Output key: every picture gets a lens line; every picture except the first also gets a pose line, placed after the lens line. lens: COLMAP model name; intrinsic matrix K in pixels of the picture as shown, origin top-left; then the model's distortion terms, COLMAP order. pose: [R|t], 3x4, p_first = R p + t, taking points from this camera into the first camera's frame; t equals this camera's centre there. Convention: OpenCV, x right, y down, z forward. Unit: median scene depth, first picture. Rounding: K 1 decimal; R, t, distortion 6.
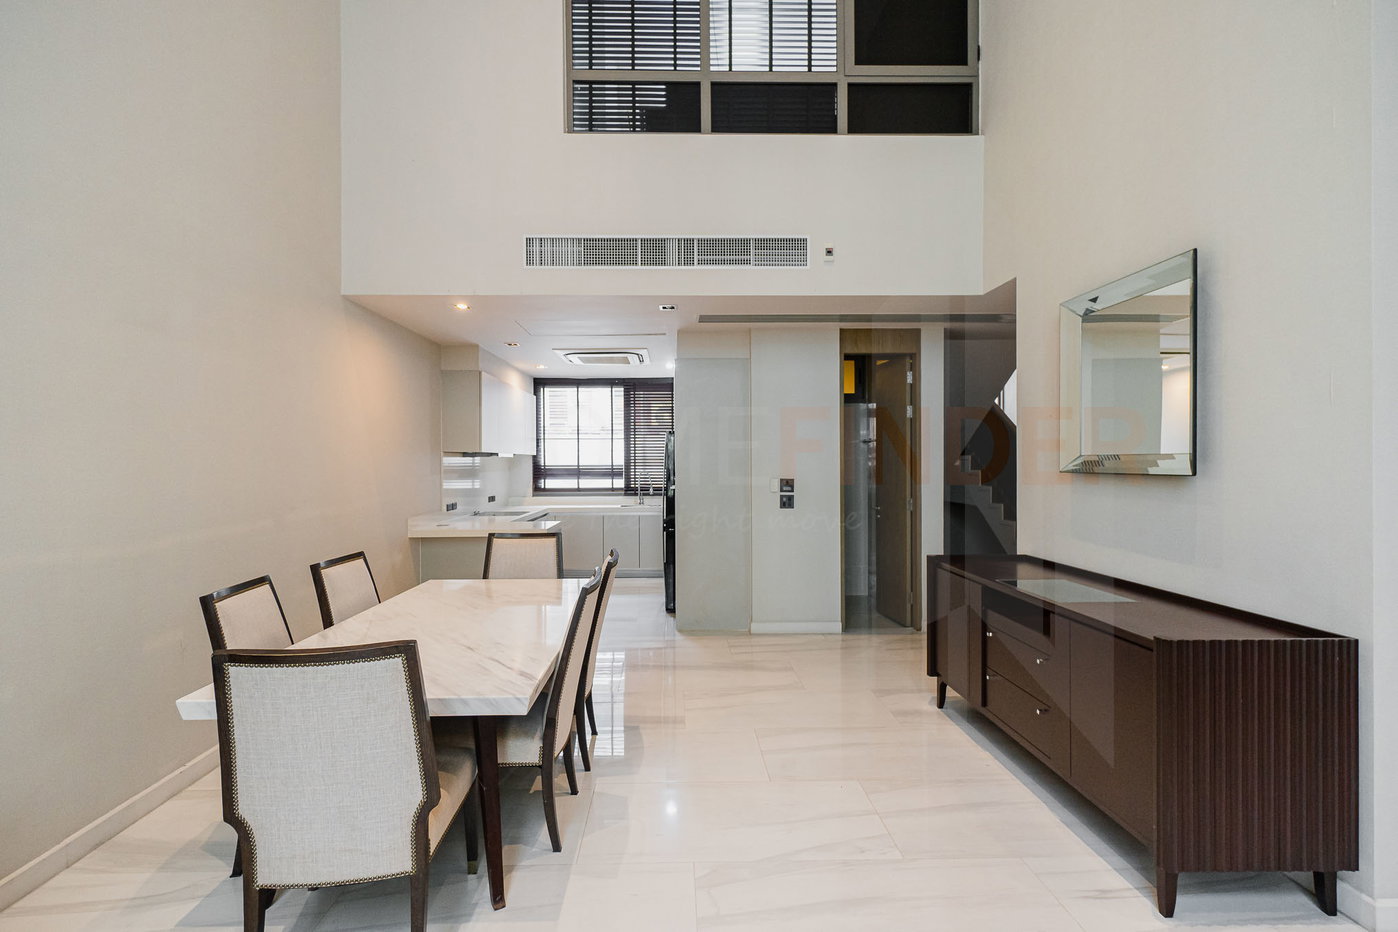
lens RADIAL K [[622.0, 0, 693.8], [0, 622.0, 468.3], [0, 0, 1]] dist [-0.001152, -0.000022]
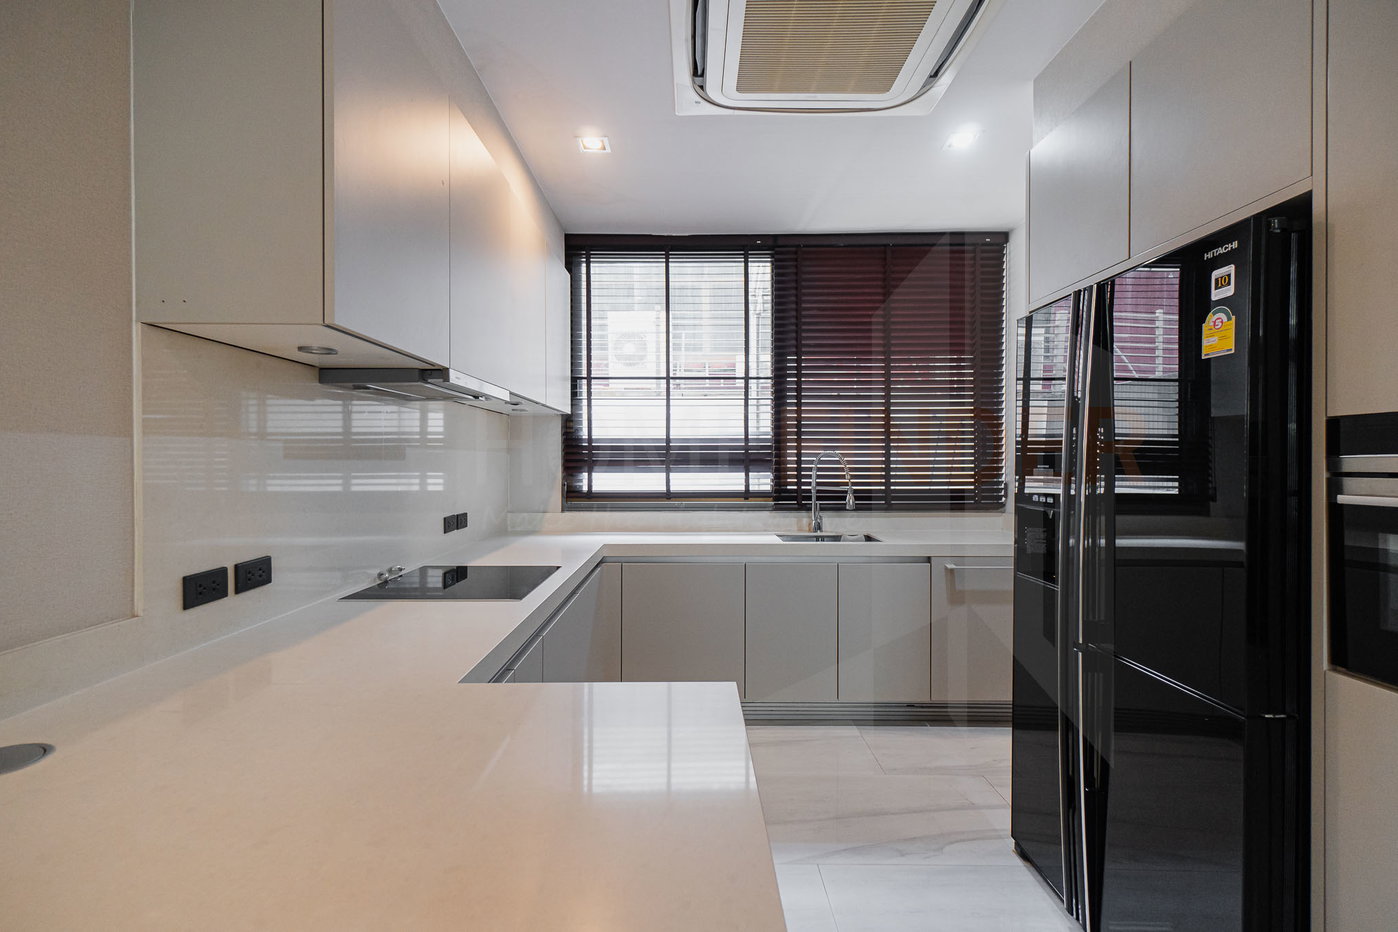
lens RADIAL K [[622.0, 0, 699.4], [0, 622.0, 465.9], [0, 0, 1]] dist [-0.001152, -0.000022]
pose [[0.999815, 0.002743, -0.019015, -0.156066], [-0.002832, 0.999985, -0.004667, 0.015611], [0.019002, 0.004720, 0.999808, 0.571667]]
